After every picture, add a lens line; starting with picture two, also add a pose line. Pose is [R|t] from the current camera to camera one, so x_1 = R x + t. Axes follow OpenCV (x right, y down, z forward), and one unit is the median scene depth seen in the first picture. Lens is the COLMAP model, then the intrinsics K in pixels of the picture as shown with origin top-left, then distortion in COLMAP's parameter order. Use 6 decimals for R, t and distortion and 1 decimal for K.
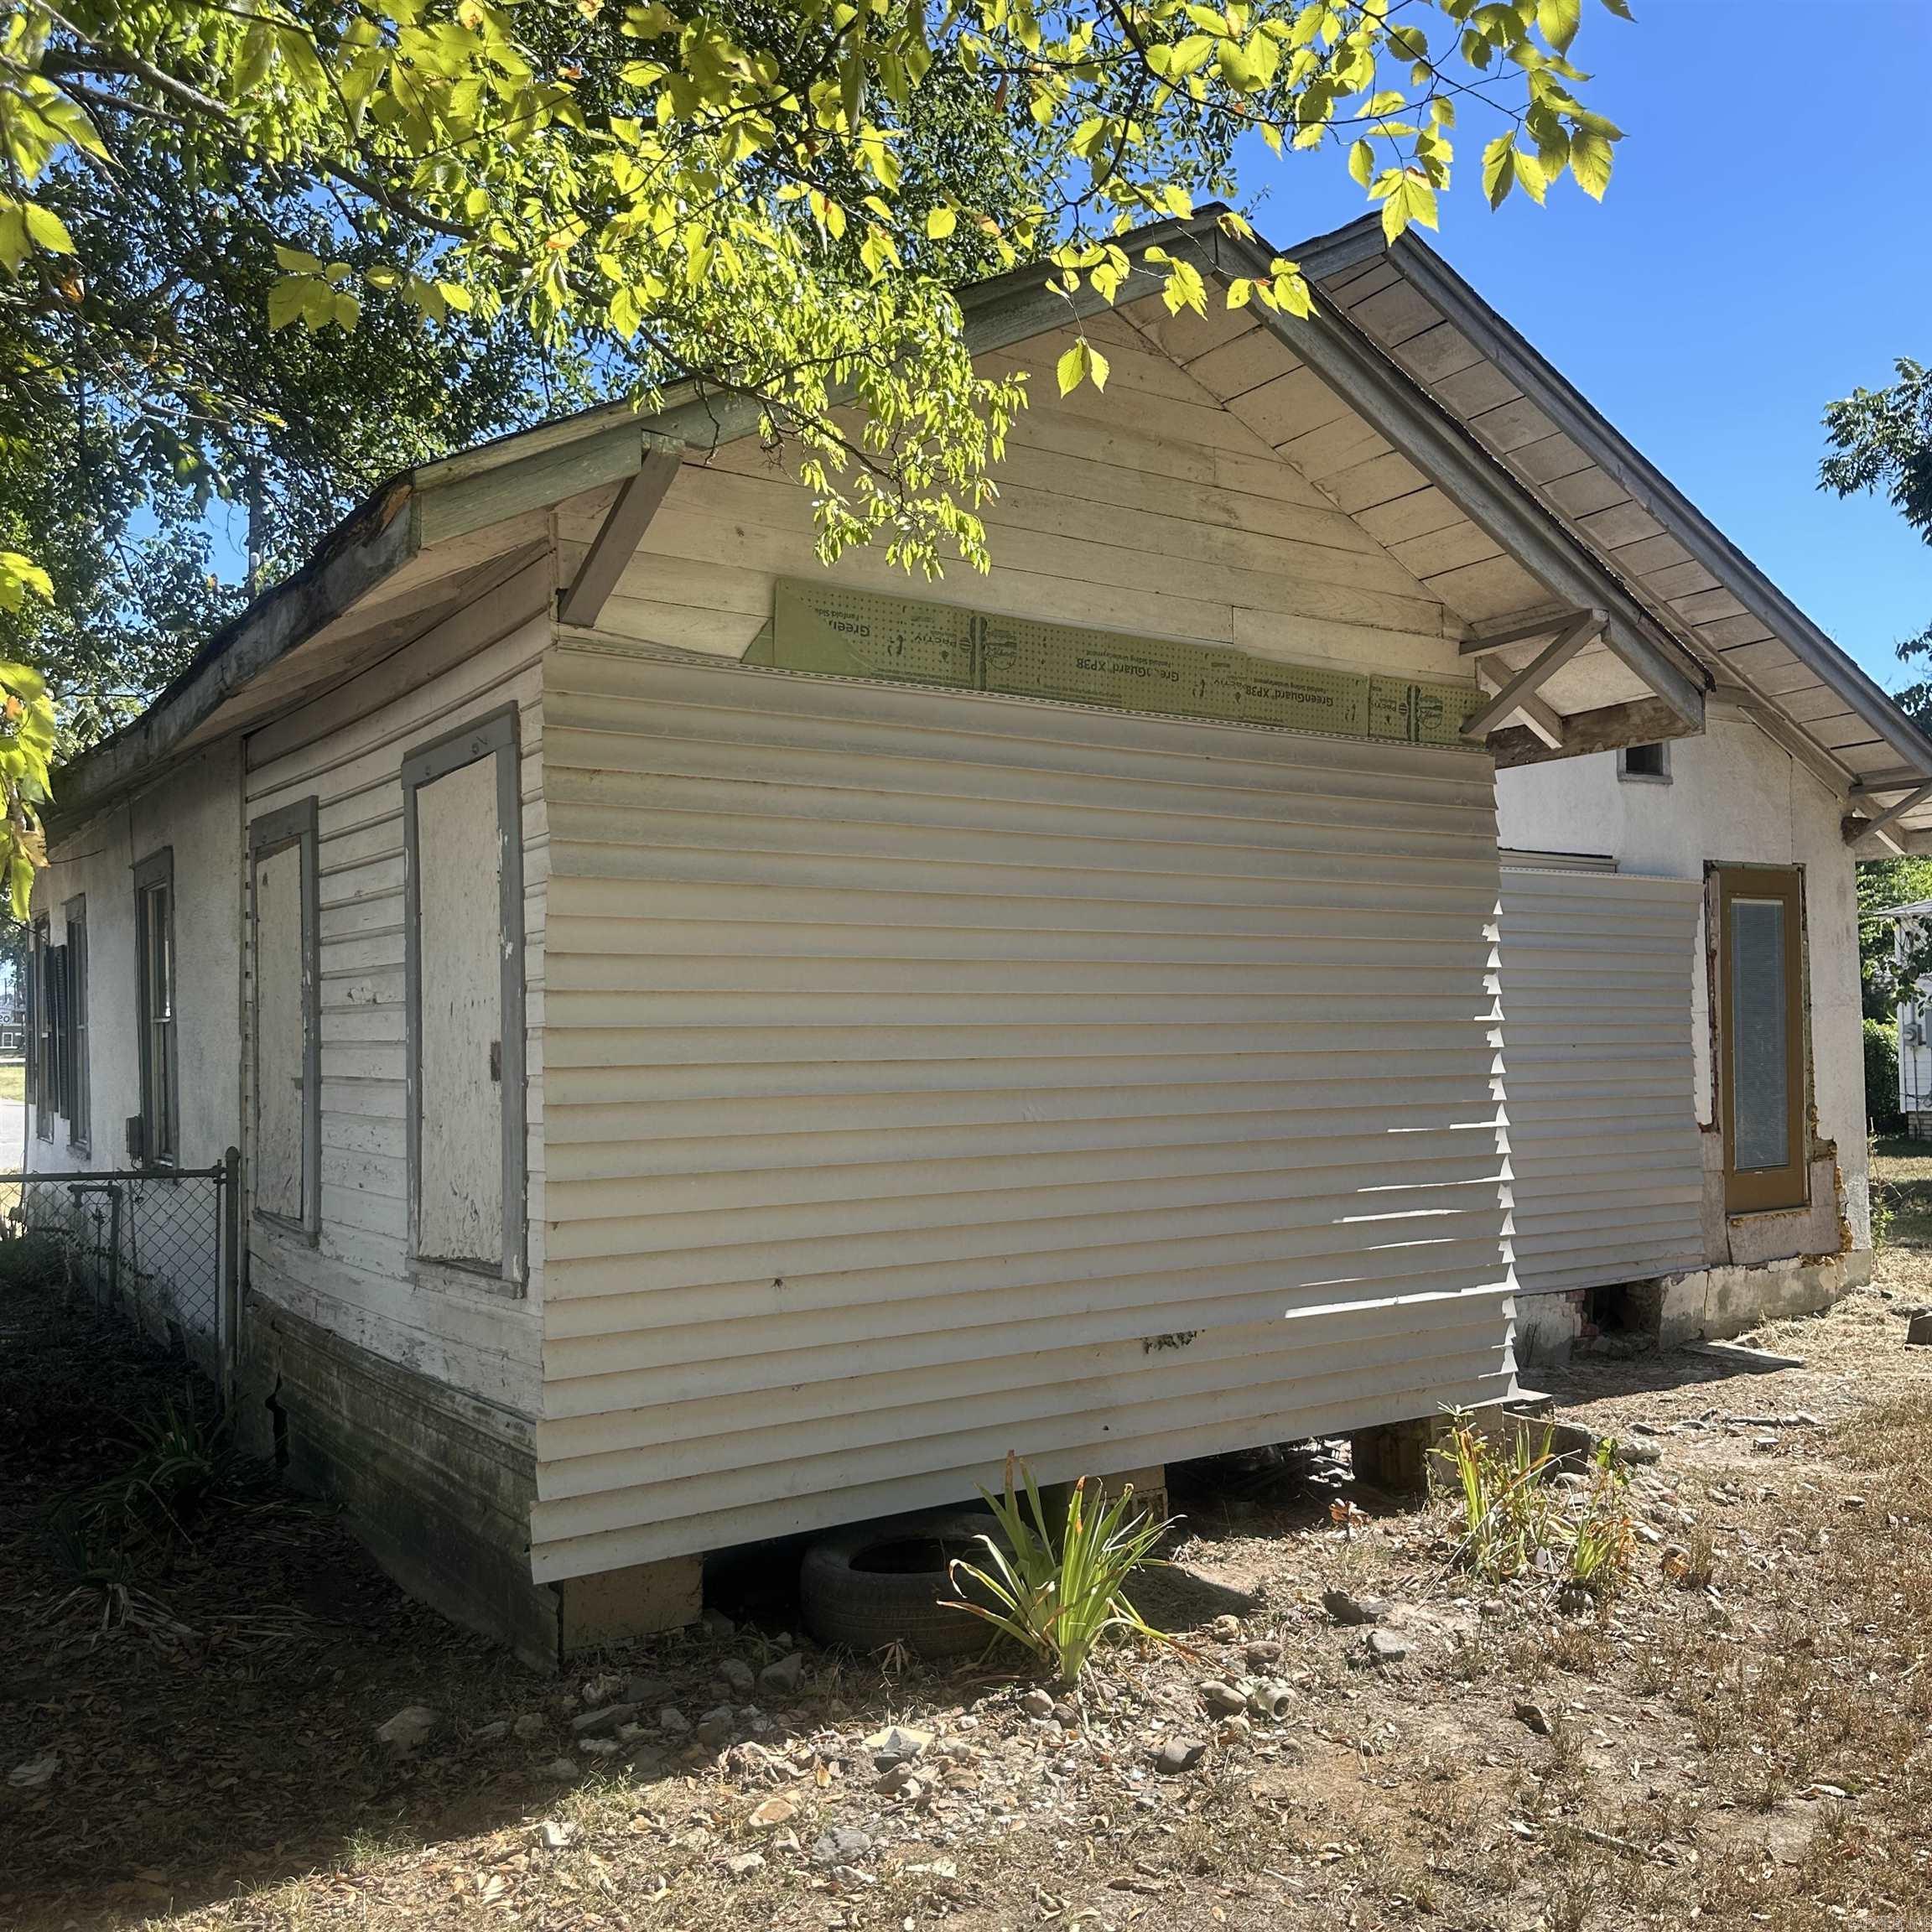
lens RADIAL K [[1796.6, 0, 986.8], [0, 1796.6, 962.4], [0, 0, 1]] dist [0.153379, -0.328579]
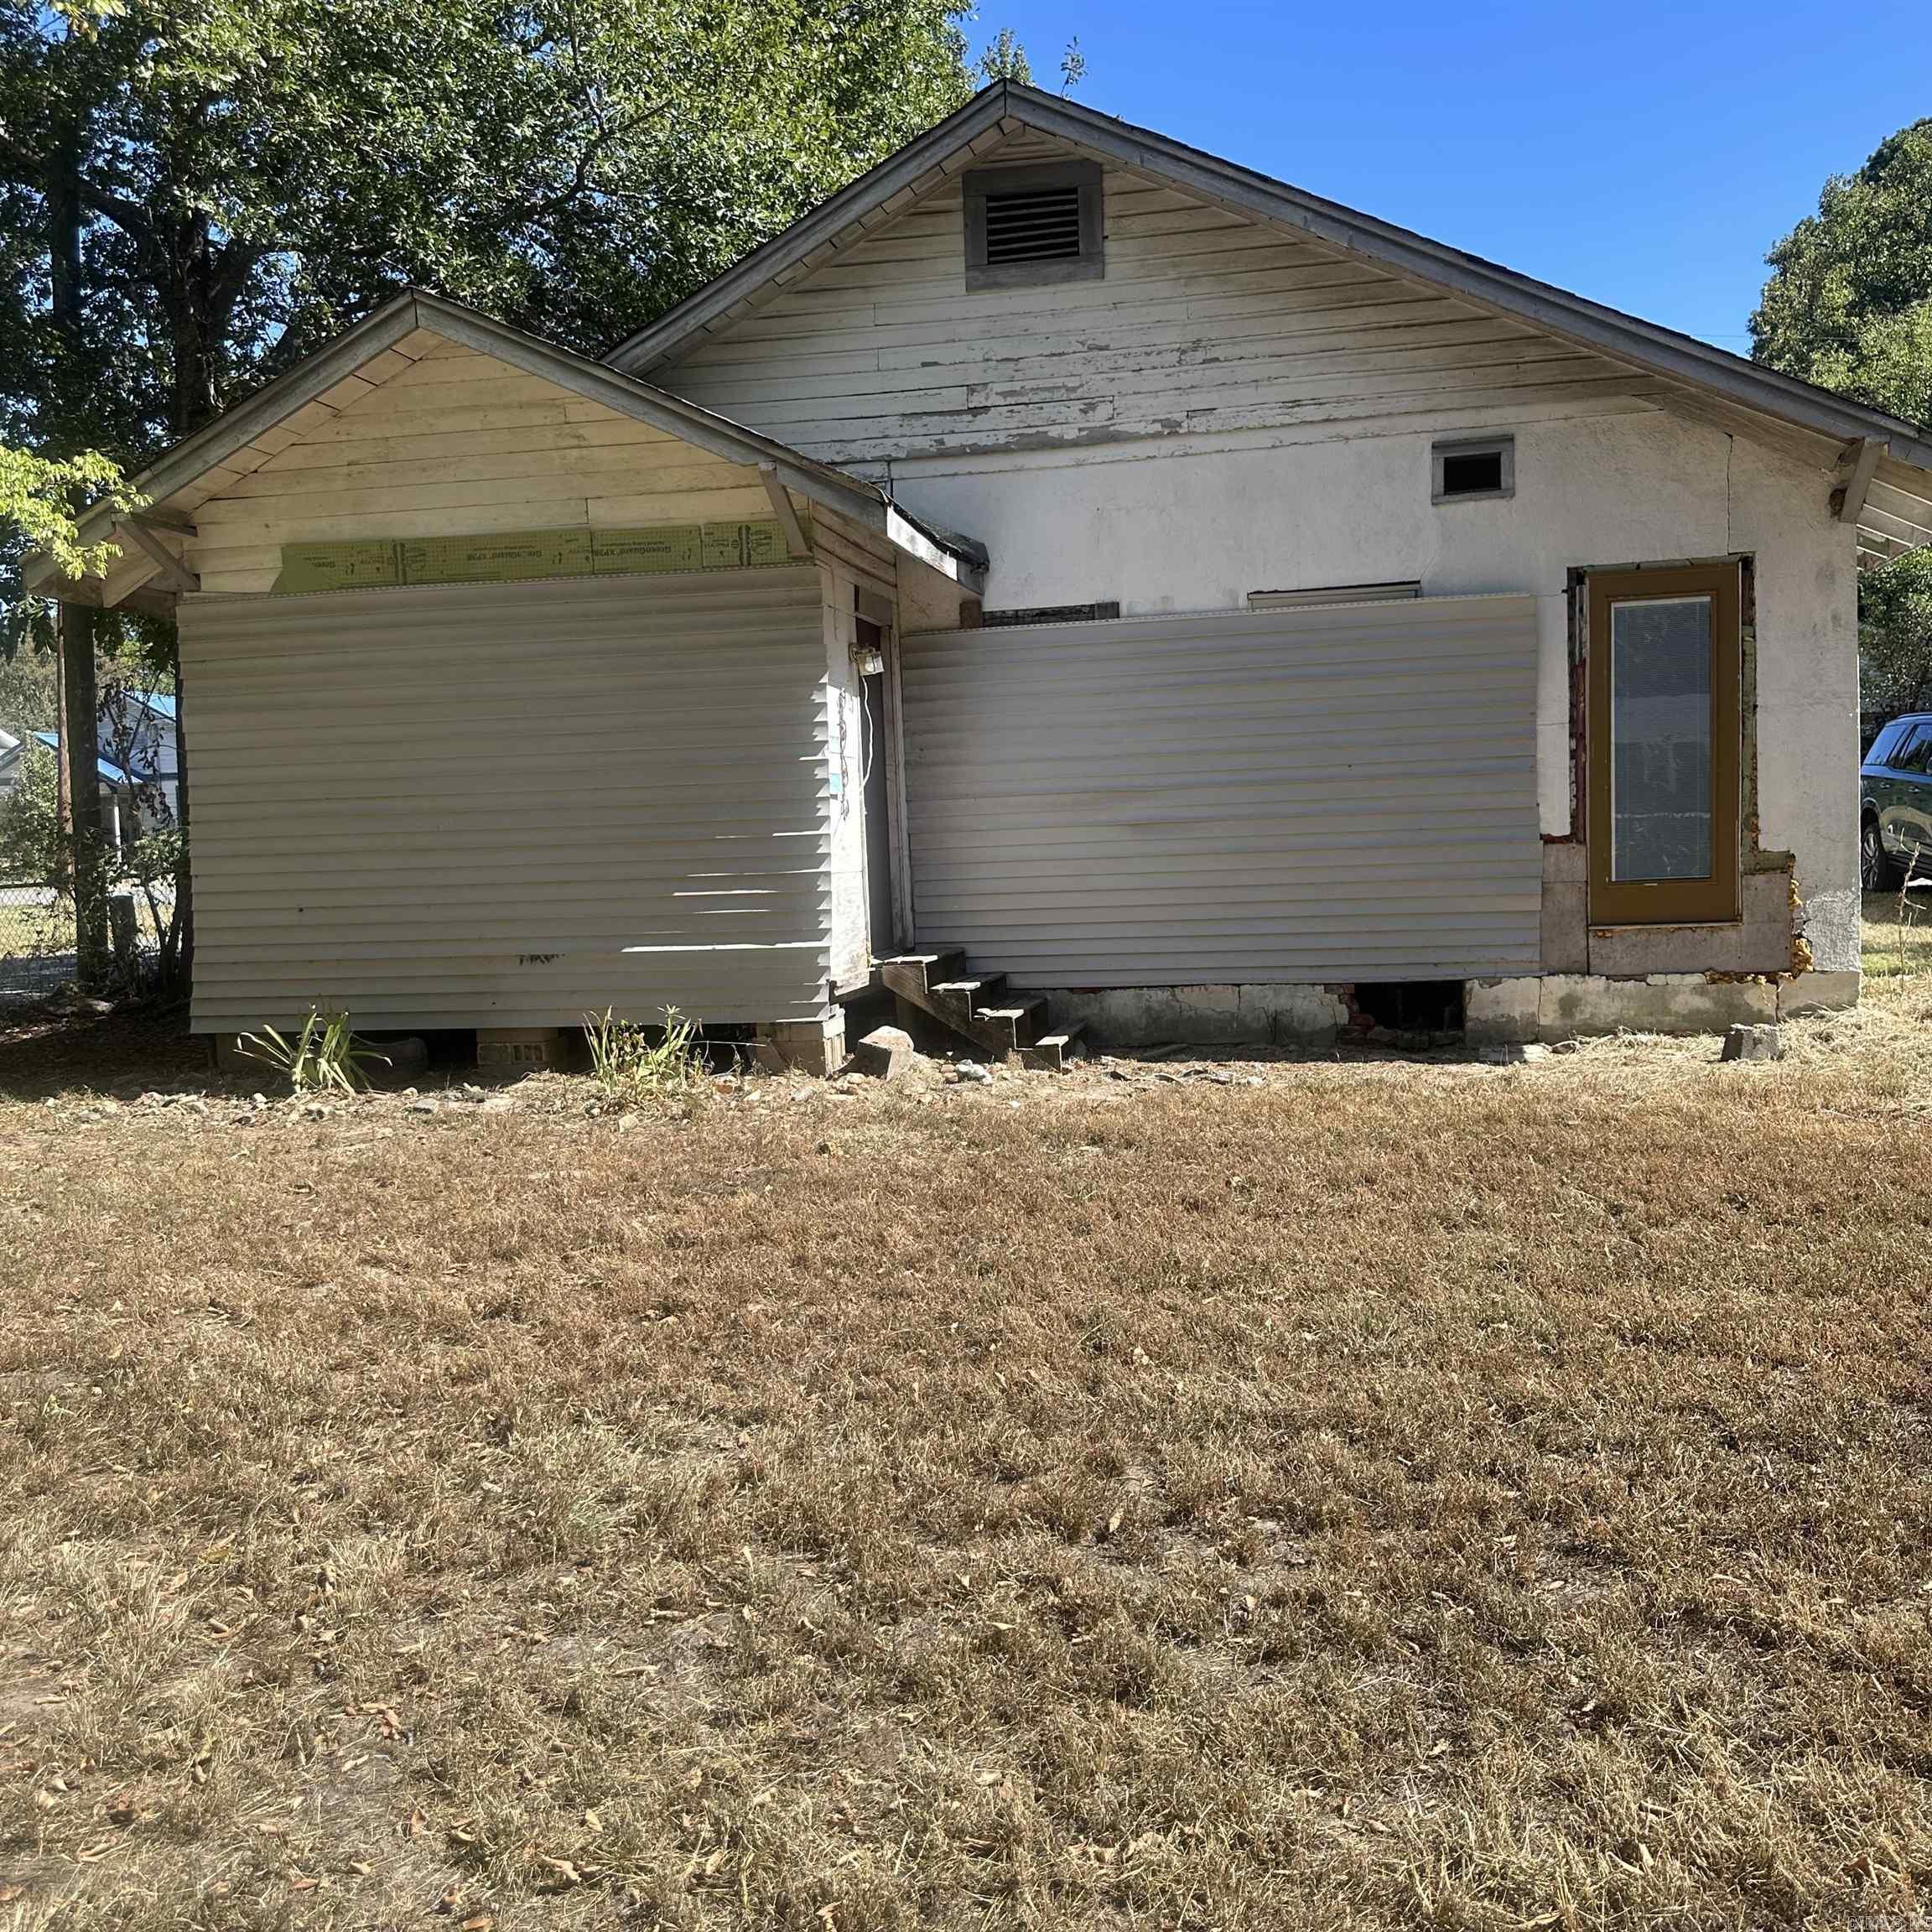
lens RADIAL K [[1796.6, 0, 986.8], [0, 1796.6, 962.4], [0, 0, 1]] dist [0.153379, -0.328579]
pose [[0.697215, 0.045140, -0.715439, 1.467507], [0.059427, 0.990941, 0.120435, 0.029242], [0.714394, -0.126486, 0.688216, 0.114724]]
